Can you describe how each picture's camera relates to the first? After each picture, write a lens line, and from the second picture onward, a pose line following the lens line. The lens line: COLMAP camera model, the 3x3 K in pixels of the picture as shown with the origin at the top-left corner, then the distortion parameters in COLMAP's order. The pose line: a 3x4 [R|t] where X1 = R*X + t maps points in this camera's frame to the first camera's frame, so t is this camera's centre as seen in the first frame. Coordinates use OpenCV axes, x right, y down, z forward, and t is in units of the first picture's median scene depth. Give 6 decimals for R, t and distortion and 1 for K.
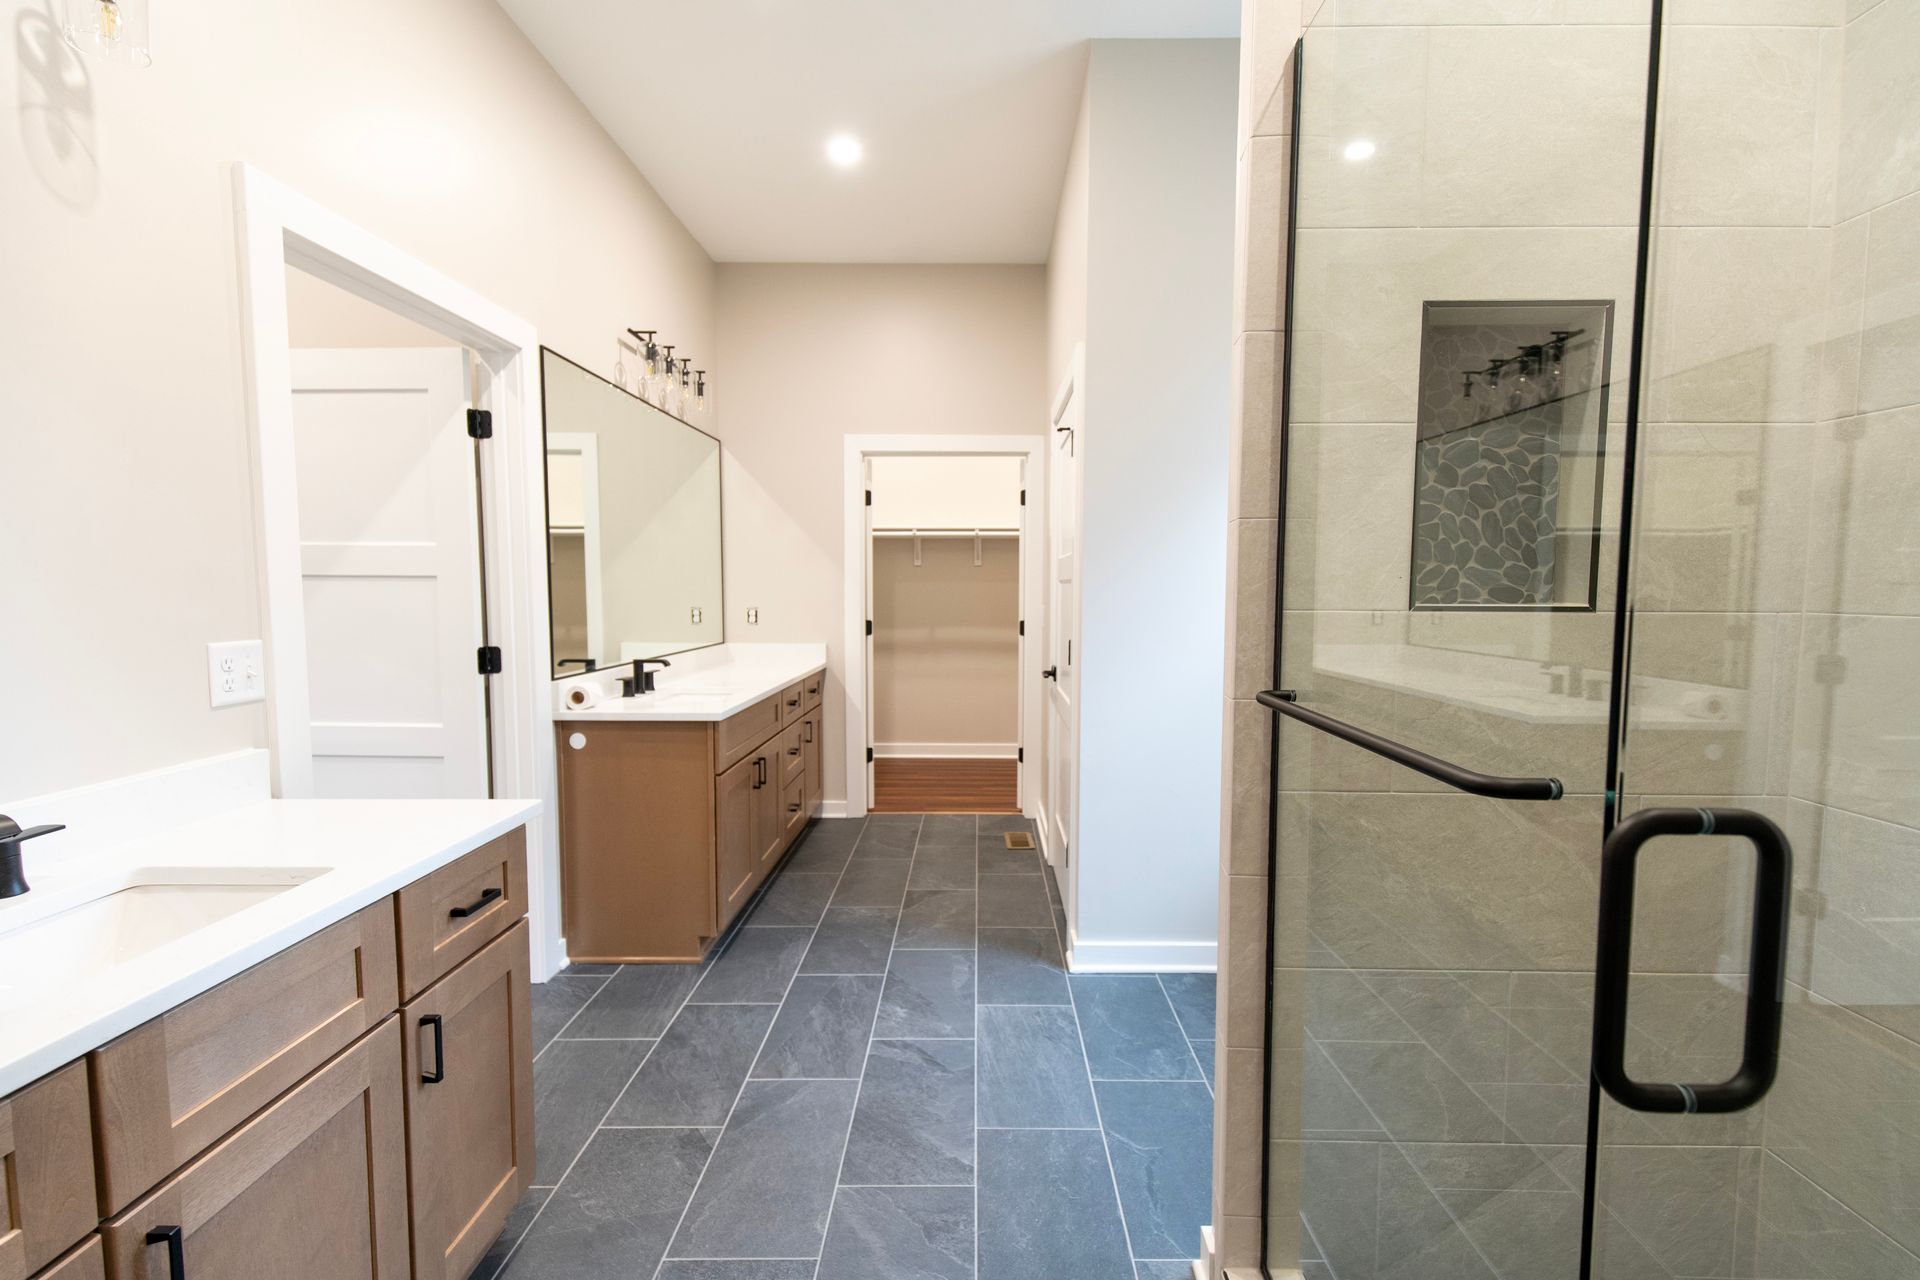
lens RADIAL K [[863.0, 0, 960.6], [0, 863.0, 652.7], [0, 0, 1]] dist [0.028662, -0.013062]
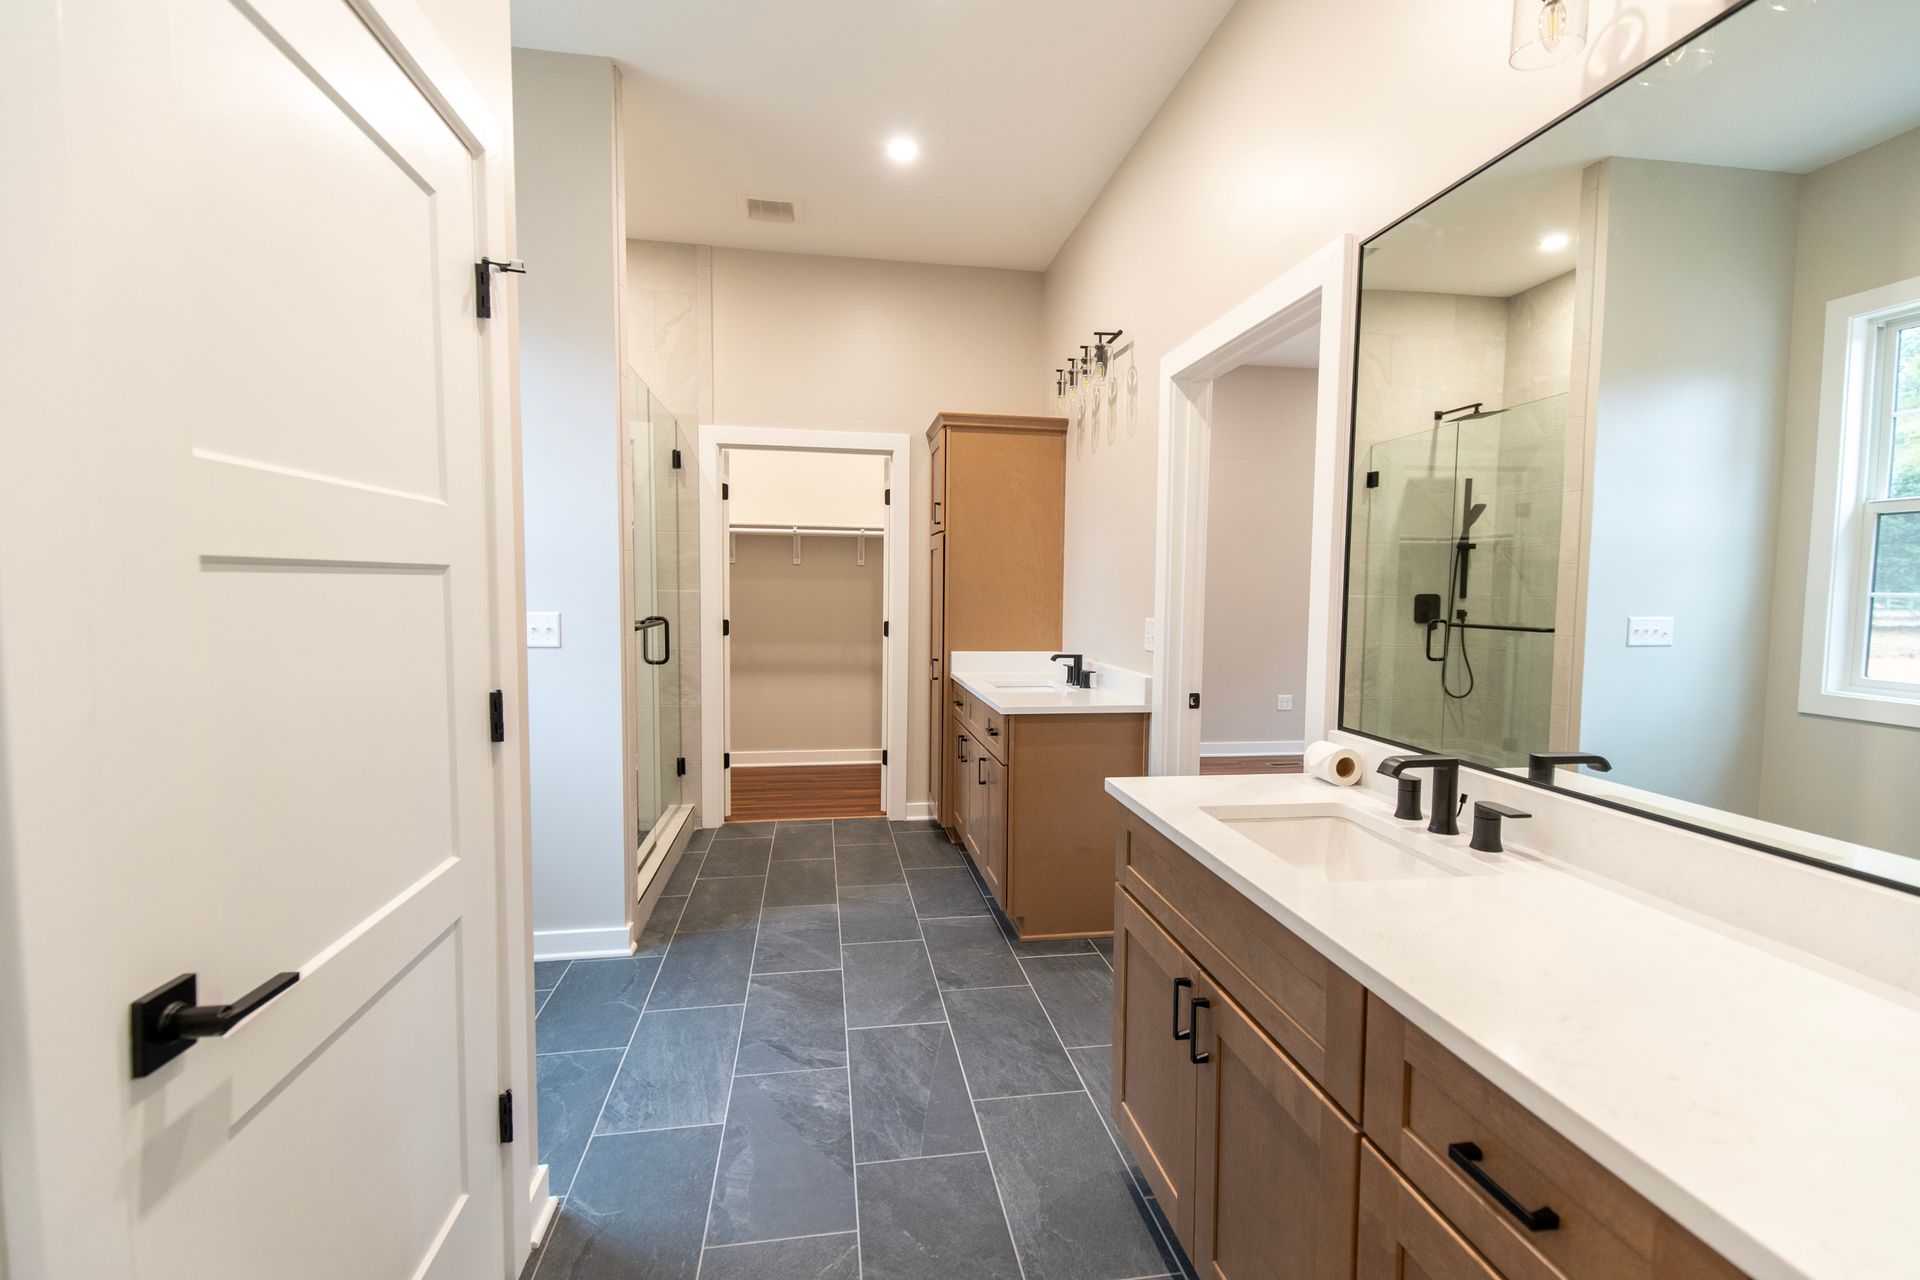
lens RADIAL K [[863.0, 0, 946.0], [0, 863.0, 633.0], [0, 0, 1]] dist [0.028662, -0.013062]
pose [[-0.986041, -0.000850, -0.166498, -0.051644], [-0.023000, 0.991095, 0.131155, -0.146860], [0.164904, 0.133154, -0.977280, 1.900673]]
